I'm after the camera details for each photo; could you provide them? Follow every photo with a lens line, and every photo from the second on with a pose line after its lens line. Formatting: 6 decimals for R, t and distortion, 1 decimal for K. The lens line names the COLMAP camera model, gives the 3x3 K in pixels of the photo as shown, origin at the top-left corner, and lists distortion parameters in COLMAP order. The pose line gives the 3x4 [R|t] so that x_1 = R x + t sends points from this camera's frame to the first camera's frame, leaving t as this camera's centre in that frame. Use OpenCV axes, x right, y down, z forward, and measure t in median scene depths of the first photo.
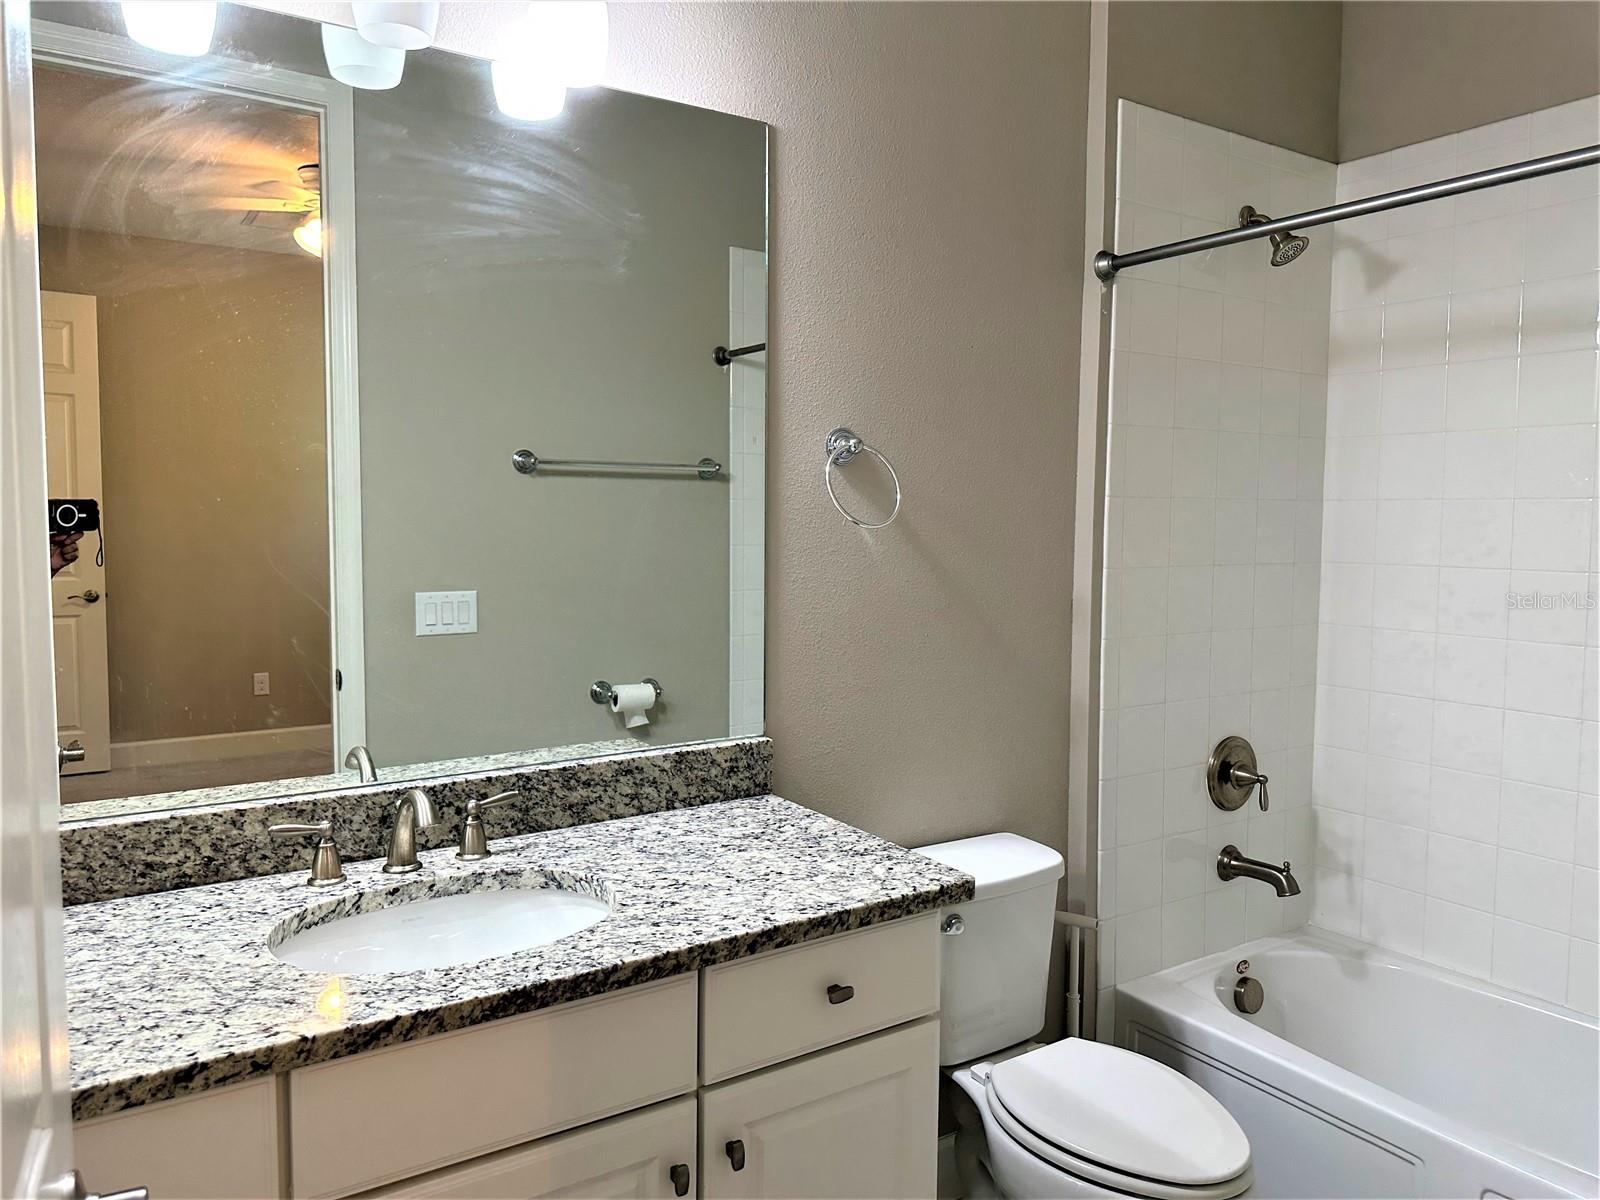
lens RADIAL K [[1112.7, 0, 806.0], [0, 1112.7, 587.7], [0, 0, 1]] dist [0.054973, -0.065206]
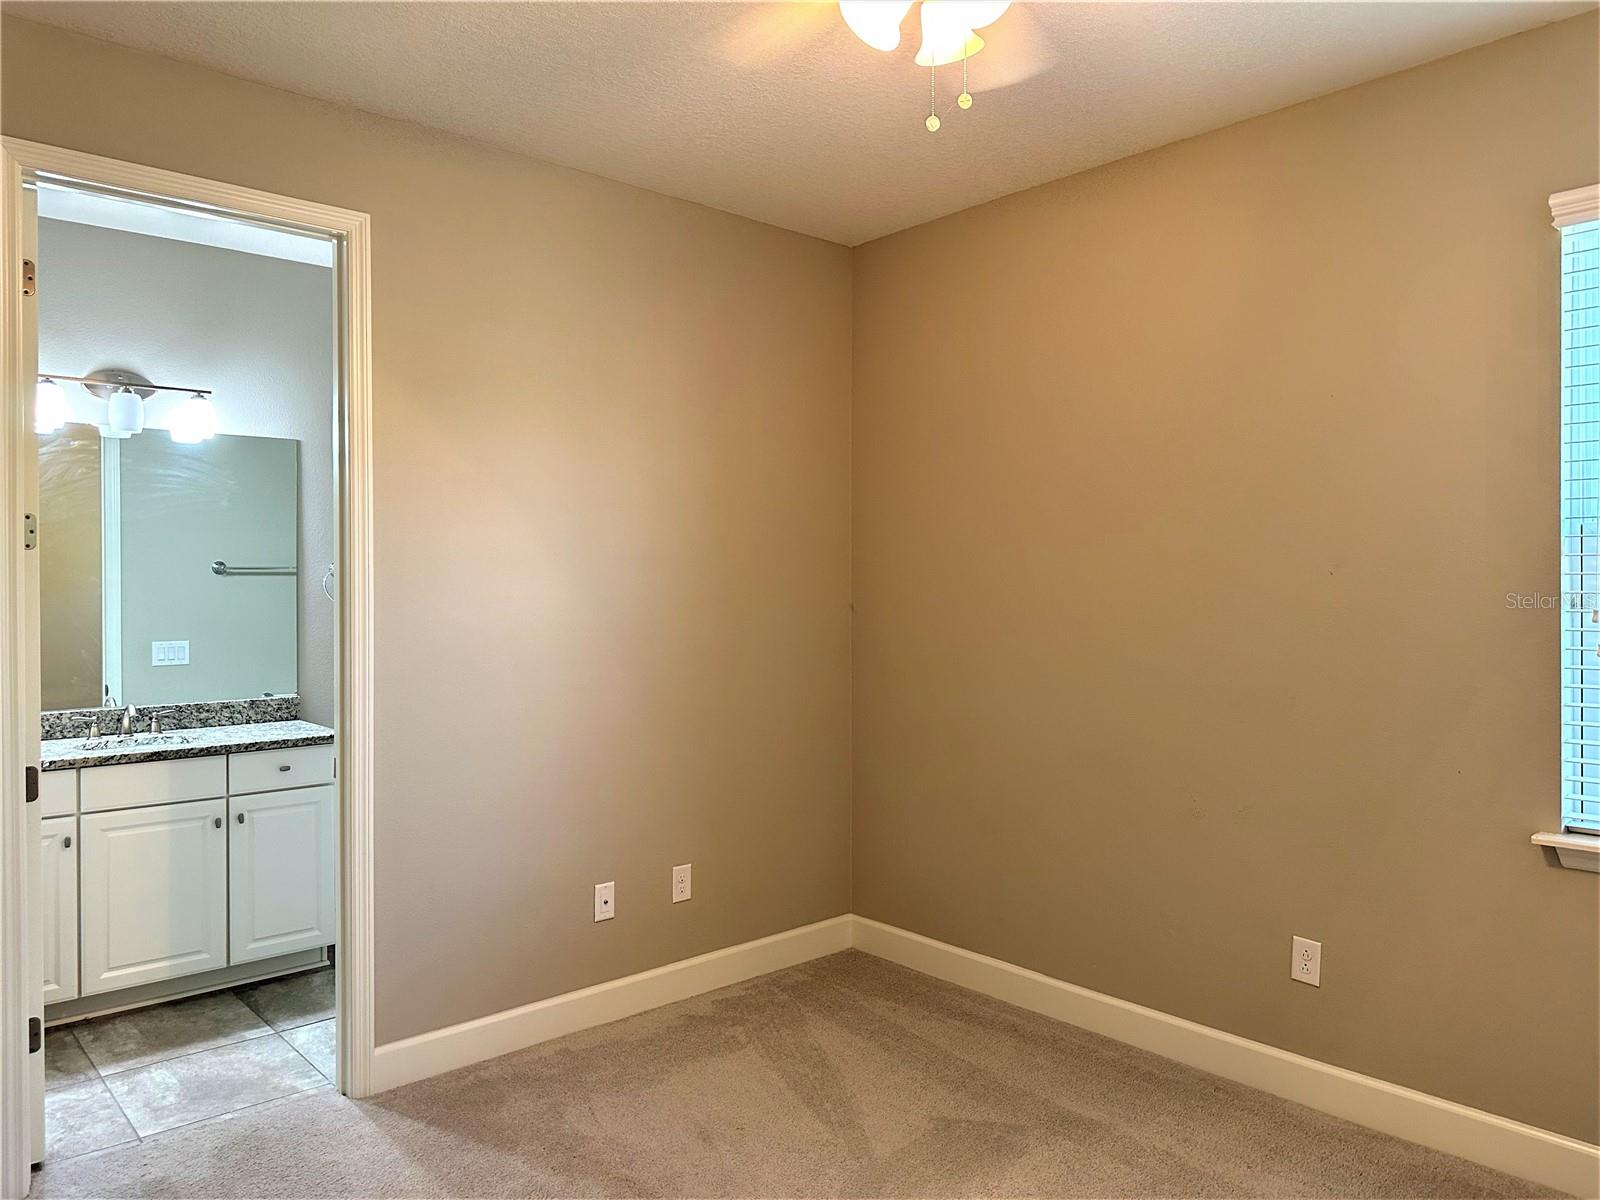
lens RADIAL K [[1112.7, 0, 792.6], [0, 1112.7, 611.1], [0, 0, 1]] dist [0.054973, -0.065206]
pose [[0.989534, -0.001573, 0.144291, 0.813393], [0.007229, 0.999225, -0.038681, 0.066176], [-0.144119, 0.039319, 0.988779, -1.858945]]
